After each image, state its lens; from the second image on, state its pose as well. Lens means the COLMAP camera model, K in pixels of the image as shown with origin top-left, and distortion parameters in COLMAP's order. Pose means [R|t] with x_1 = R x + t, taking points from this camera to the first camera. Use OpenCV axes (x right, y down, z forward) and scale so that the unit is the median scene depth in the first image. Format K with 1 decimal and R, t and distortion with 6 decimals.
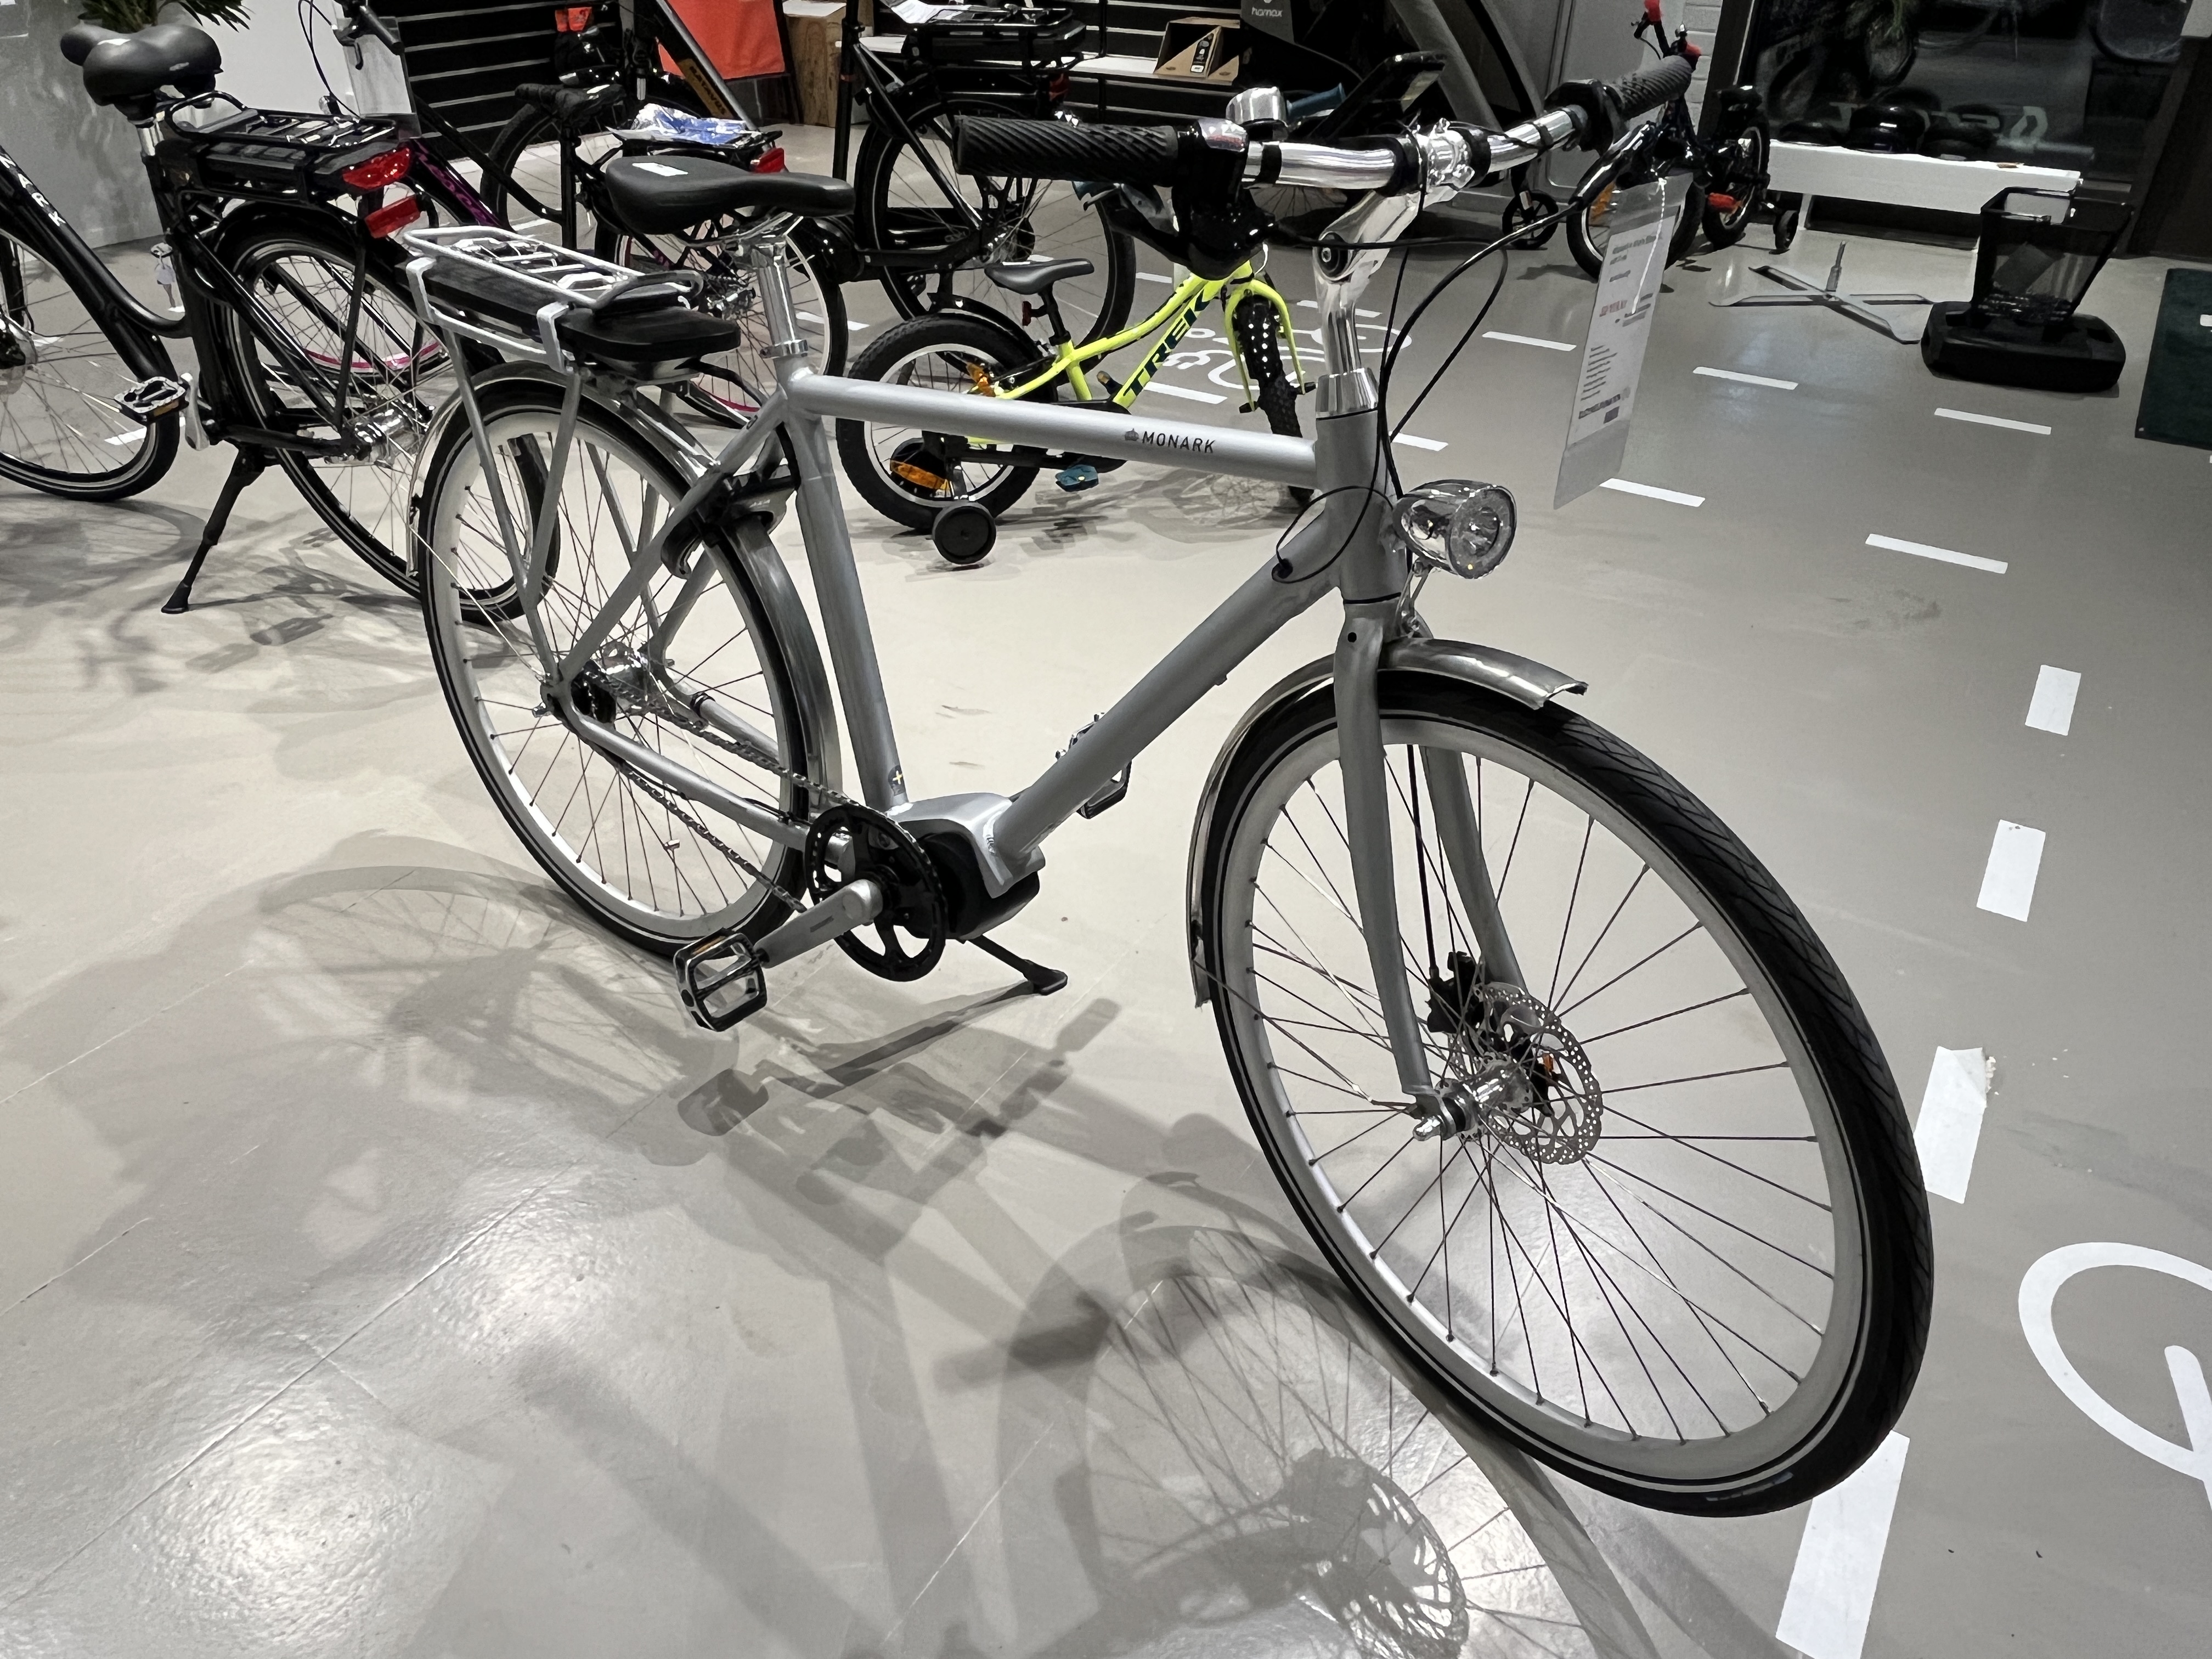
lens RADIAL K [[1496.6, 0, 1085.3], [0, 1496.6, 829.7], [0, 0, 1]] dist [-0.001662, -0.000322]
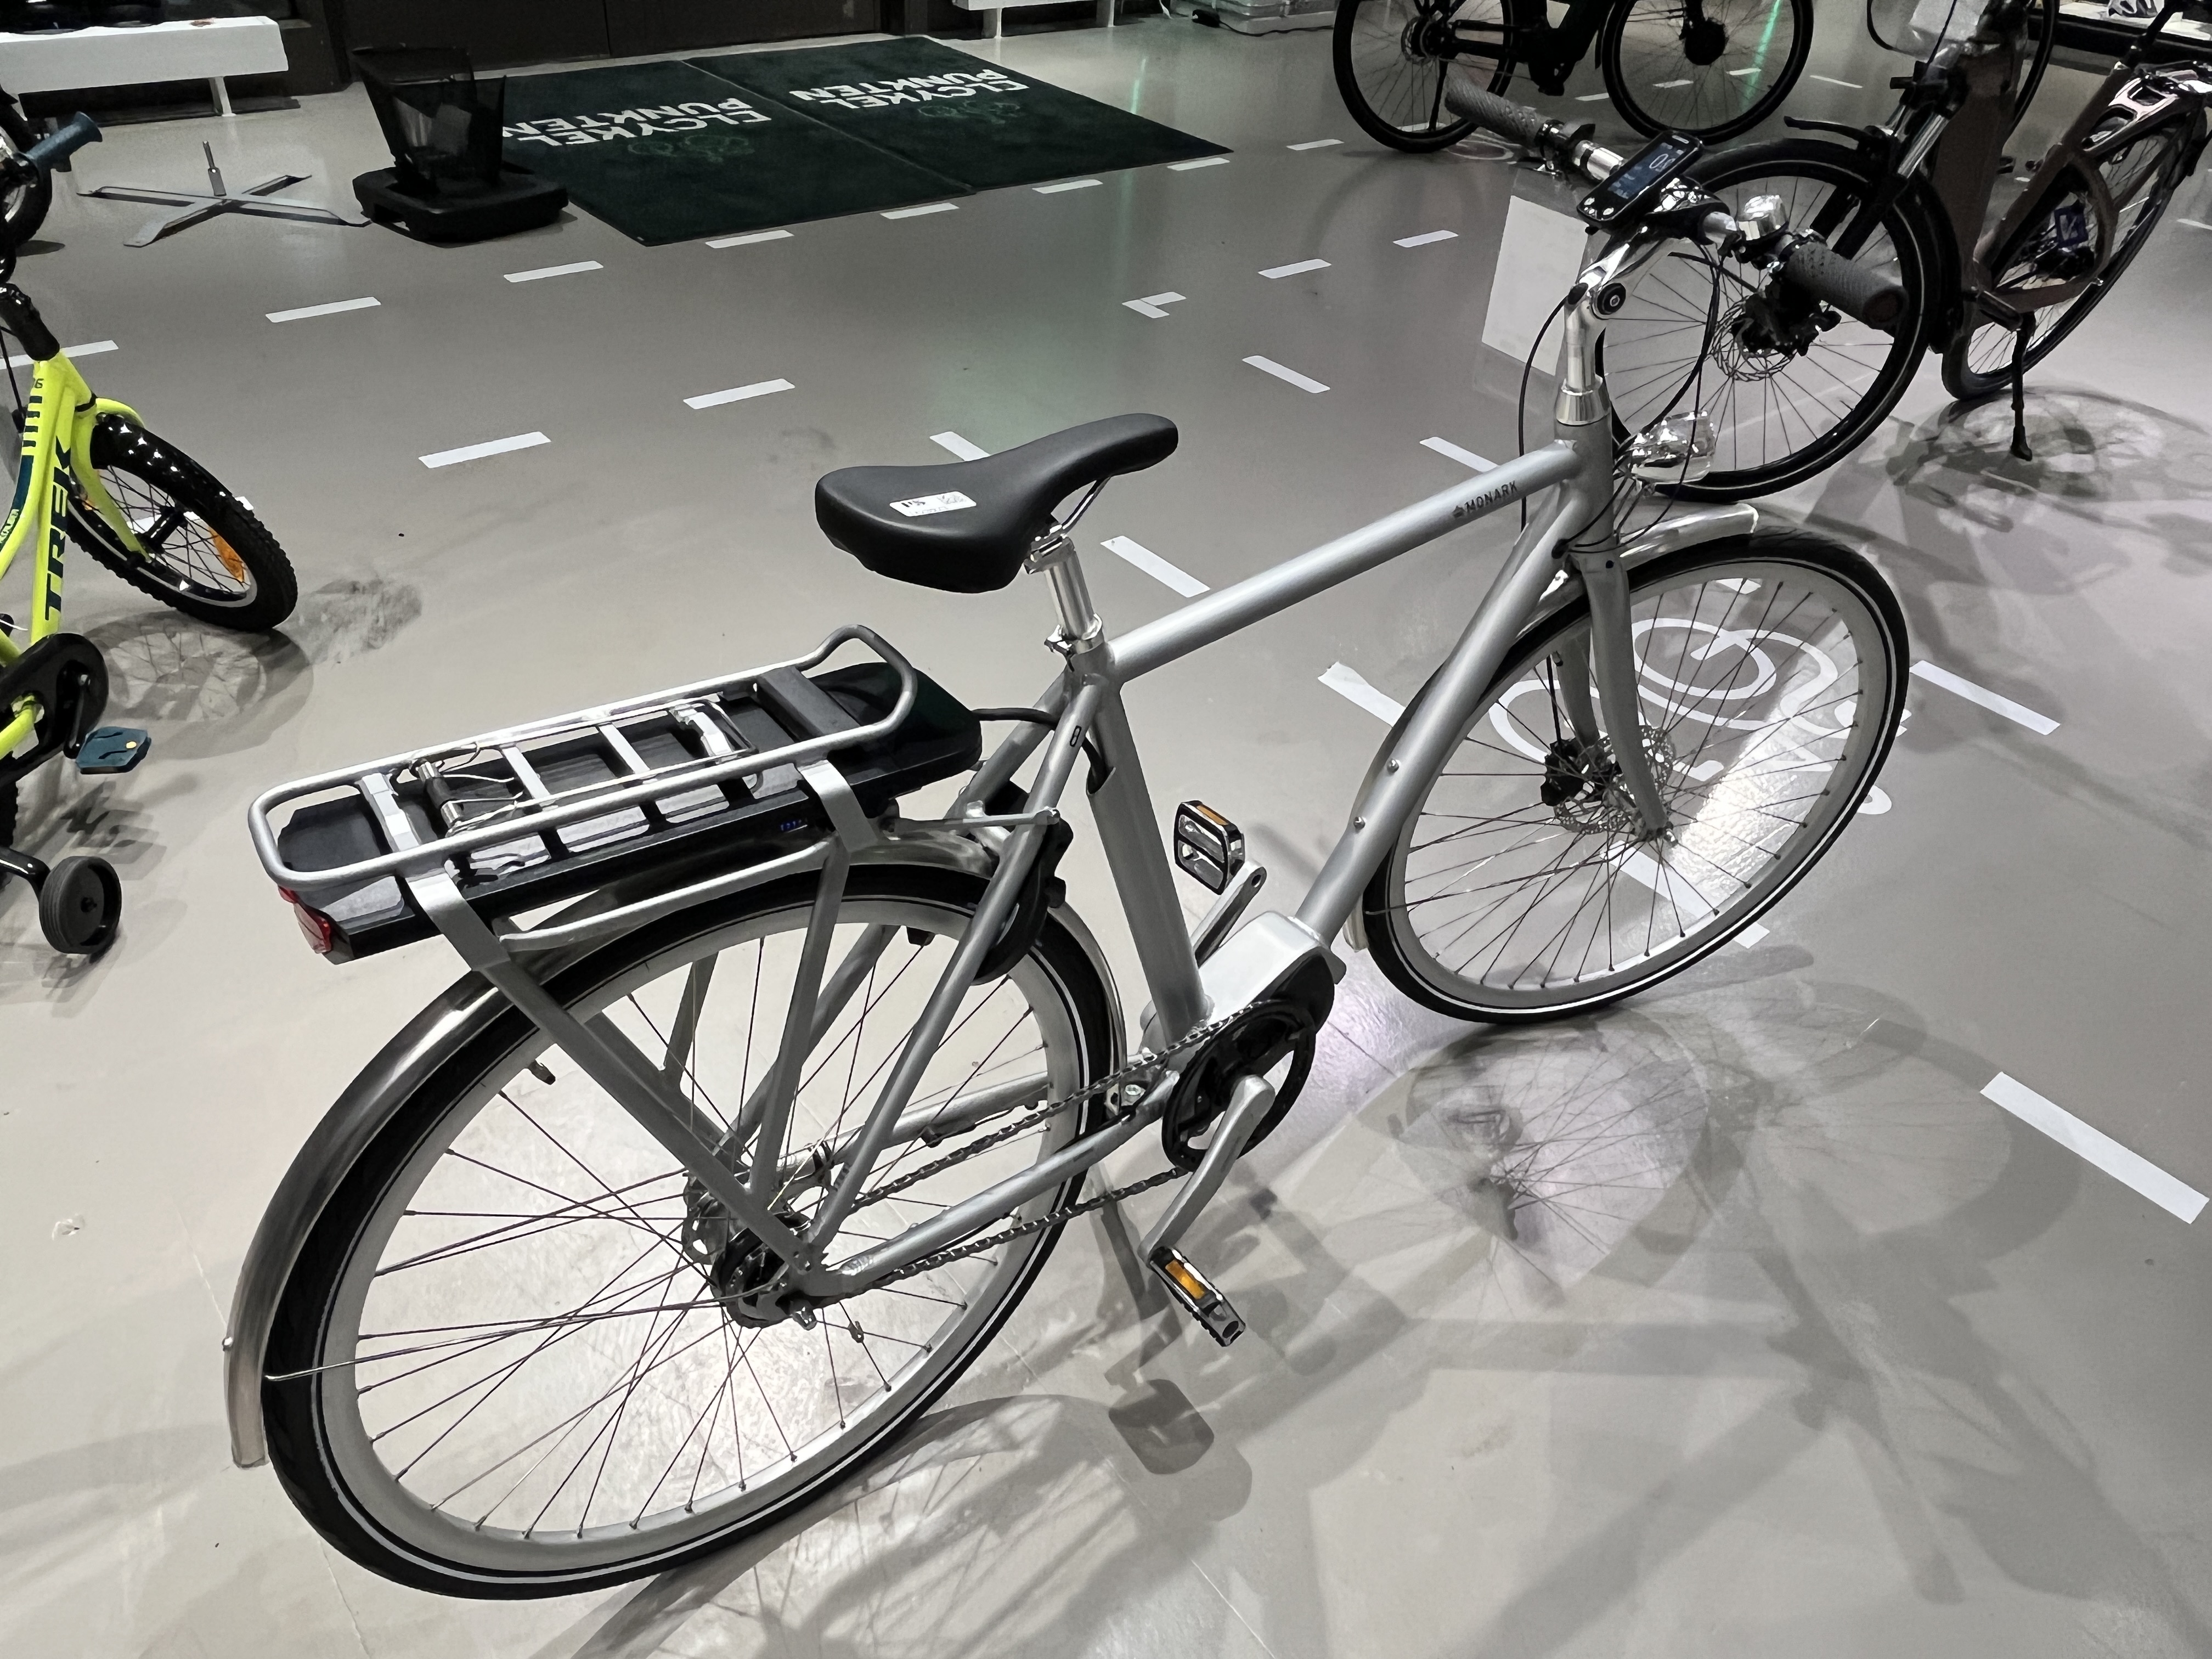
lens RADIAL K [[1496.6, 0, 1083.9], [0, 1496.6, 817.5], [0, 0, 1]] dist [-0.001662, -0.000322]
pose [[0.296279, -0.580487, 0.758455, -0.692944], [0.487885, 0.774670, 0.402312, -0.453985], [-0.821089, 0.250842, 0.512729, 0.488709]]
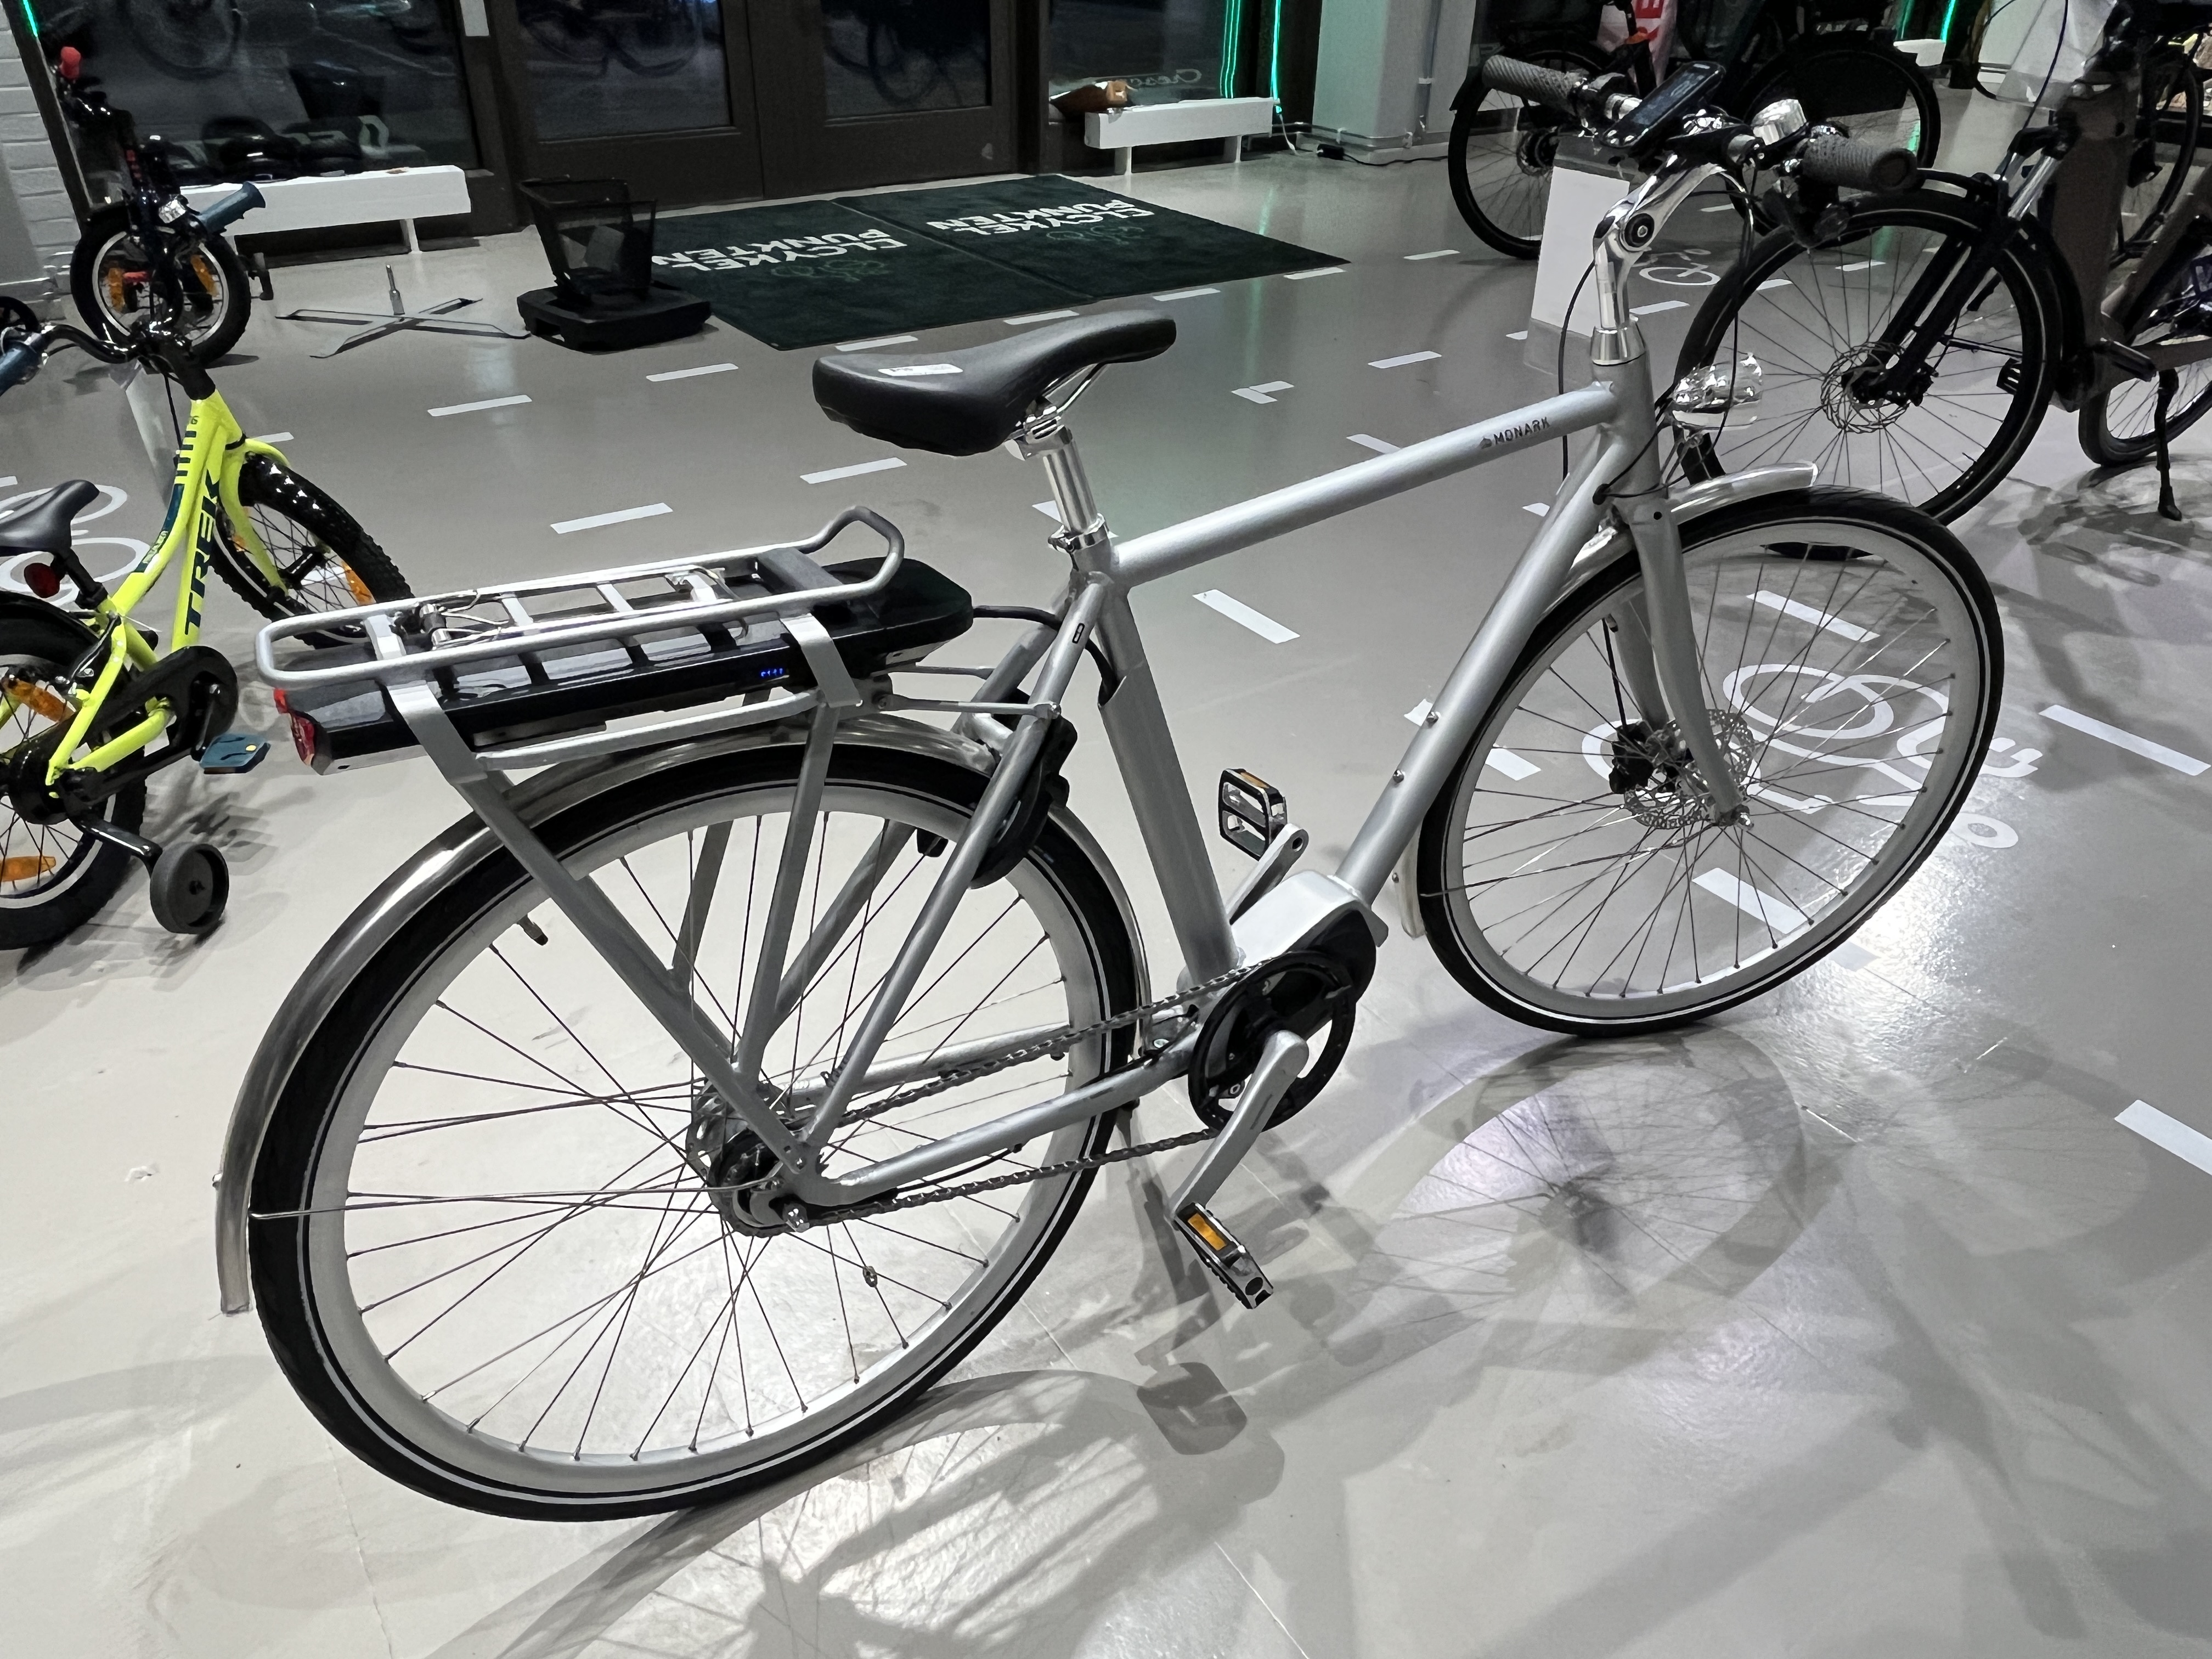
lens RADIAL K [[1496.6, 0, 1082.7], [0, 1496.6, 819.0], [0, 0, 1]] dist [-0.001662, -0.000322]
pose [[0.377299, -0.503138, 0.777494, -0.727479], [0.511585, 0.813055, 0.277890, -0.336637], [-0.771962, 0.292907, 0.564163, 0.470559]]
